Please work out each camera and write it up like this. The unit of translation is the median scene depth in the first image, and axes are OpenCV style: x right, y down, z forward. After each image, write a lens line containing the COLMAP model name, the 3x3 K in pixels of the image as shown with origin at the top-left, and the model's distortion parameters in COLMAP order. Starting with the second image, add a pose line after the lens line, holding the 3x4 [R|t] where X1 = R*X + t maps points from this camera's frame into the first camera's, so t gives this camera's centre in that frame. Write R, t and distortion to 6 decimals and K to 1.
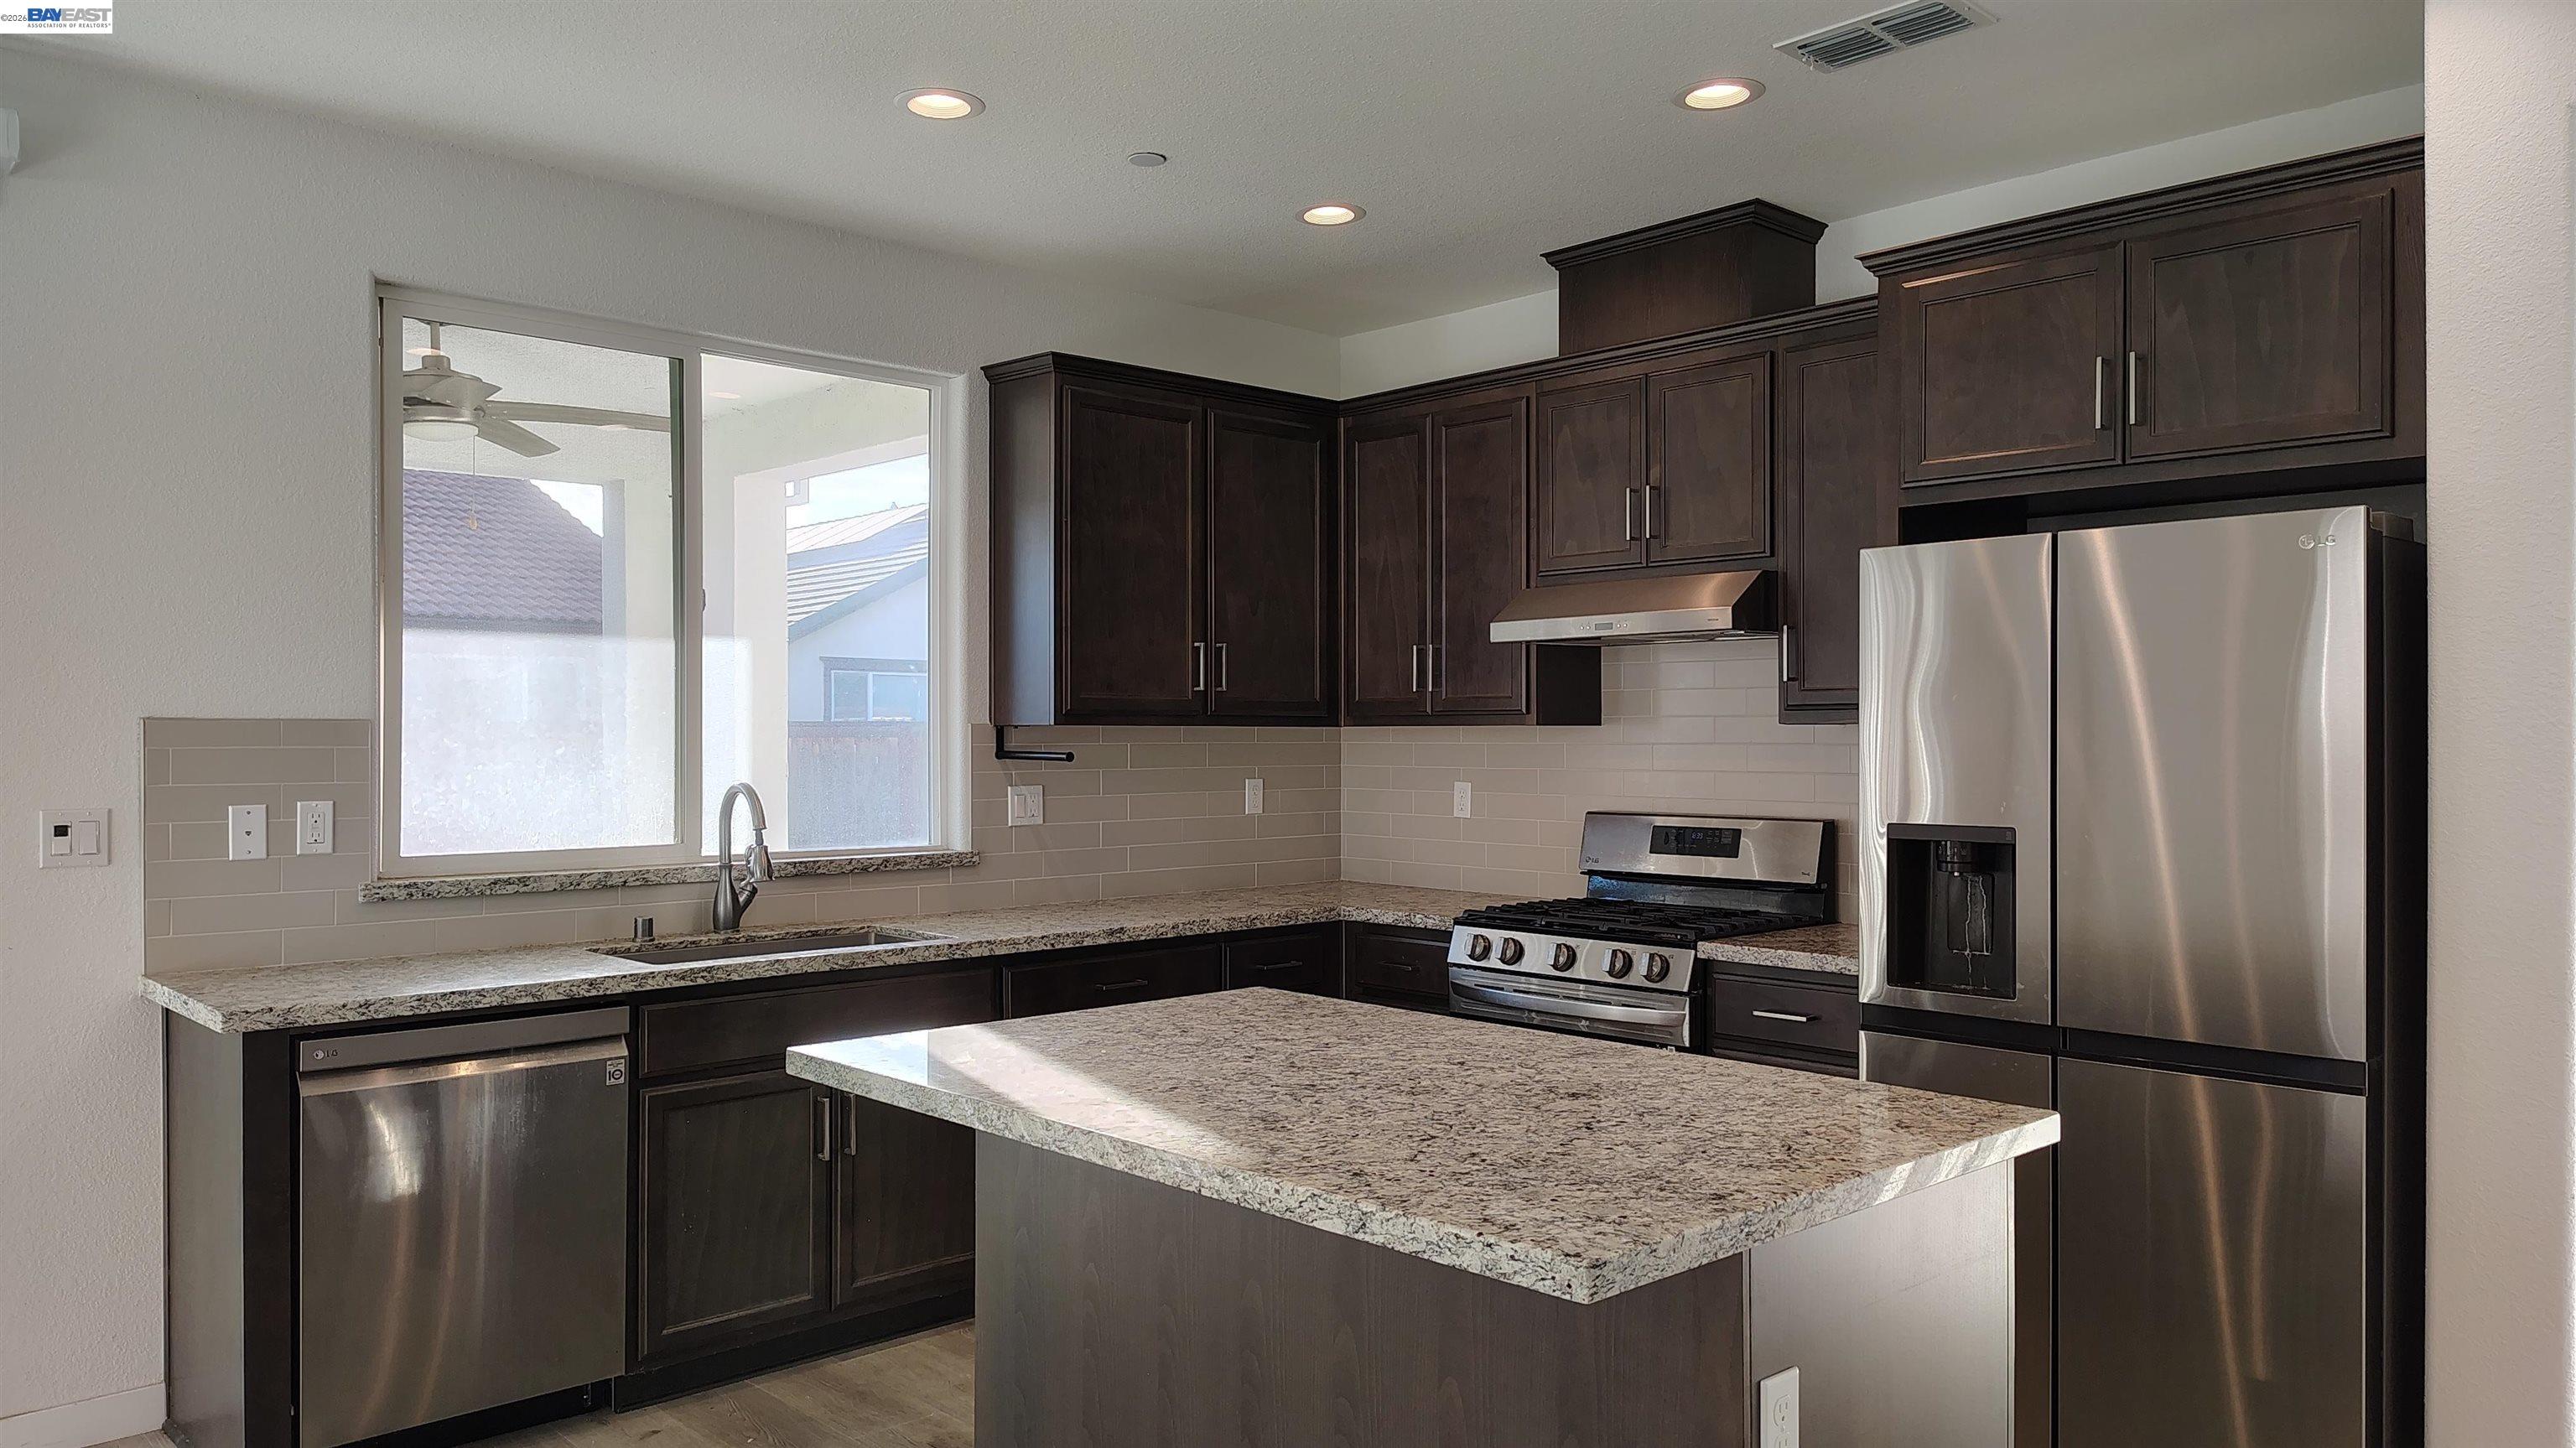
lens RADIAL K [[1778.1, 0, 1302.2], [0, 1778.1, 712.5], [0, 0, 1]] dist [0.019811, -0.006627]
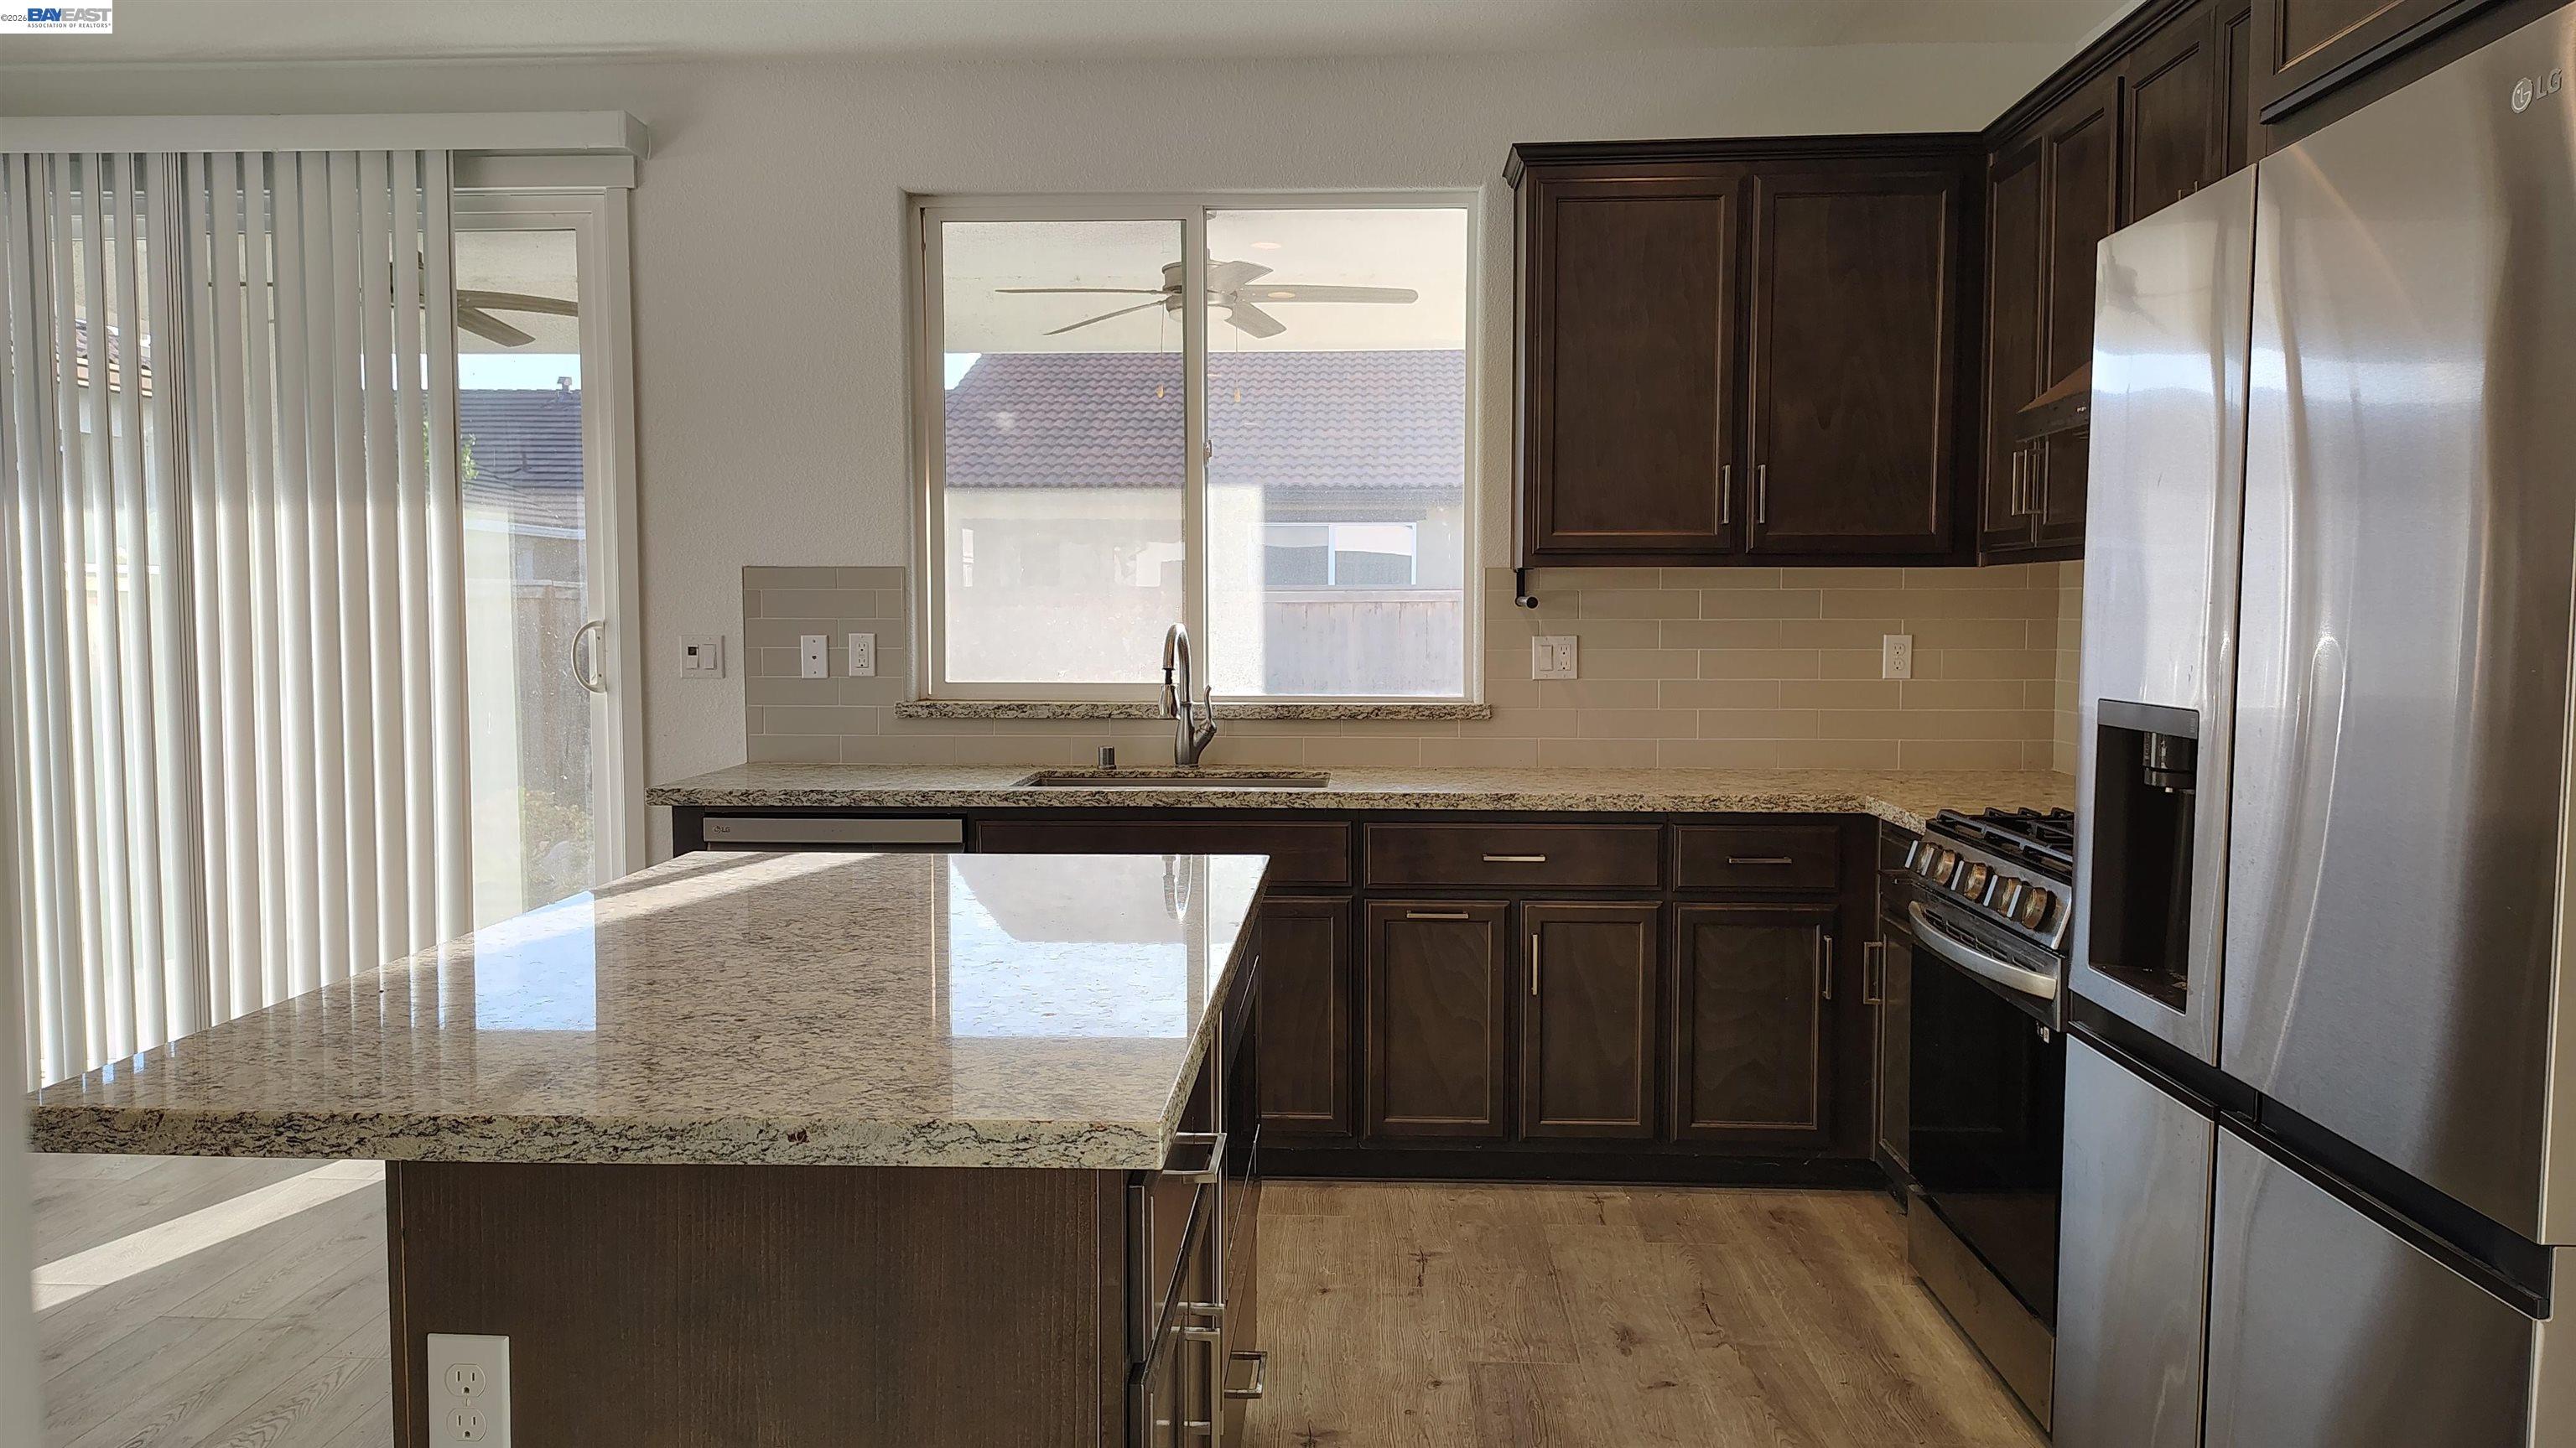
lens RADIAL K [[1778.1, 0, 1302.9], [0, 1778.1, 724.2], [0, 0, 1]] dist [0.019811, -0.006627]
pose [[0.690049, 0.050462, -0.722001, 0.484108], [0.008673, 0.996918, 0.077966, 0.016371], [0.723710, -0.060062, 0.687485, 0.325599]]
